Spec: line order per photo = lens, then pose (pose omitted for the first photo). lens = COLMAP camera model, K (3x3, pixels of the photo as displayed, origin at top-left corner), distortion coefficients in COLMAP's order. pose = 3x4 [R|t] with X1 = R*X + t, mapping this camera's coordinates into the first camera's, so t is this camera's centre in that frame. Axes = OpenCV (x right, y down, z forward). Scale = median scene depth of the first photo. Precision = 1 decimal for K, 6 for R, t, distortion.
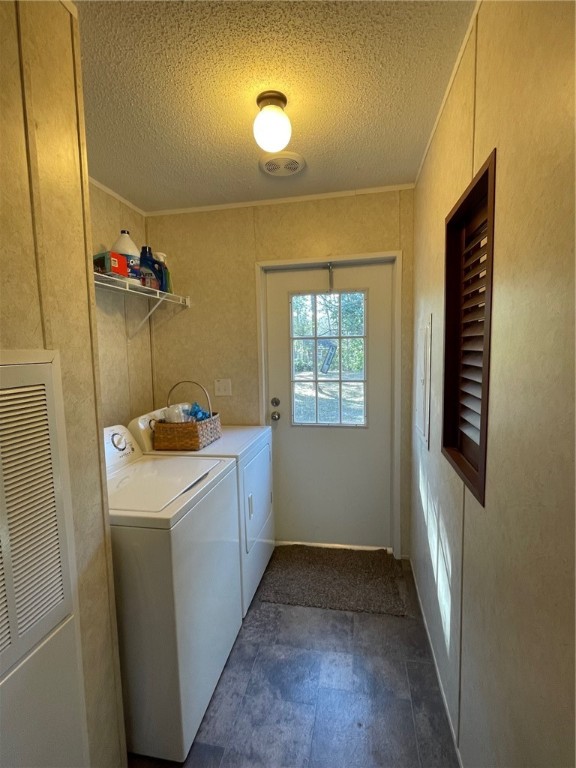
lens RADIAL K [[375.3, 0, 288.0], [0, 375.3, 384.0], [0, 0, 1]] dist [-0.005556, -0.000699]
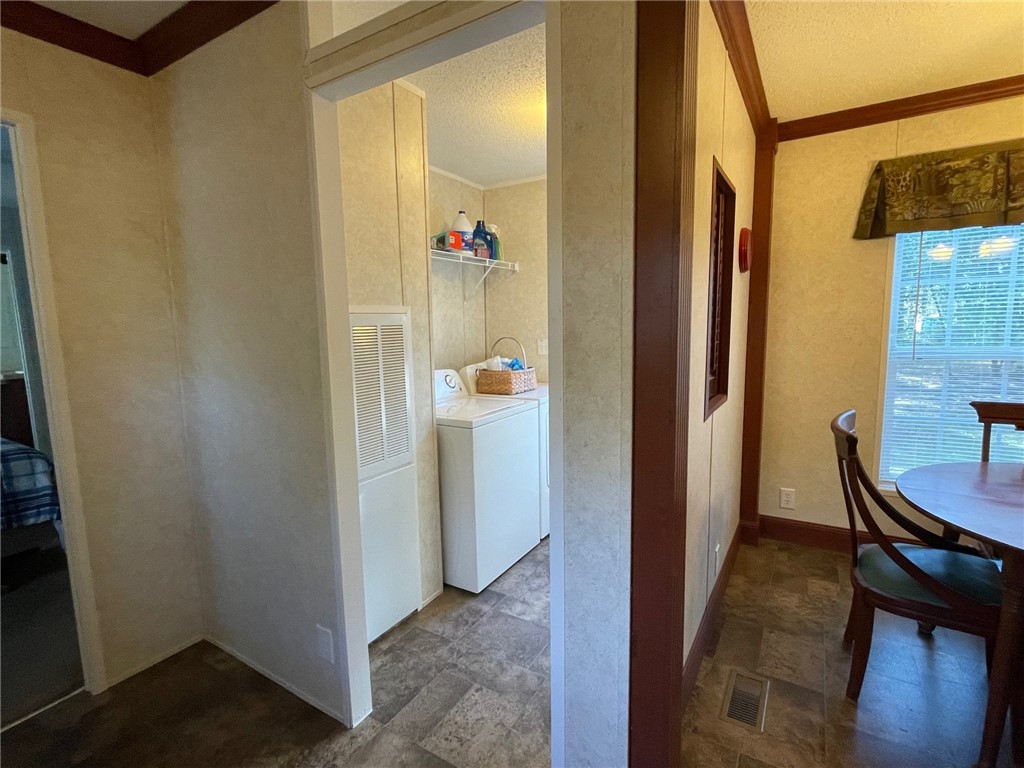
lens RADIAL K [[500.5, 0, 512.0], [0, 500.5, 384.0], [0, 0, 1]] dist [-0.005556, -0.000699]
pose [[0.937192, 0.048819, -0.345381, 0.301247], [-0.035076, 0.998329, 0.045933, 0.067670], [0.347046, -0.030933, 0.937338, -0.473628]]
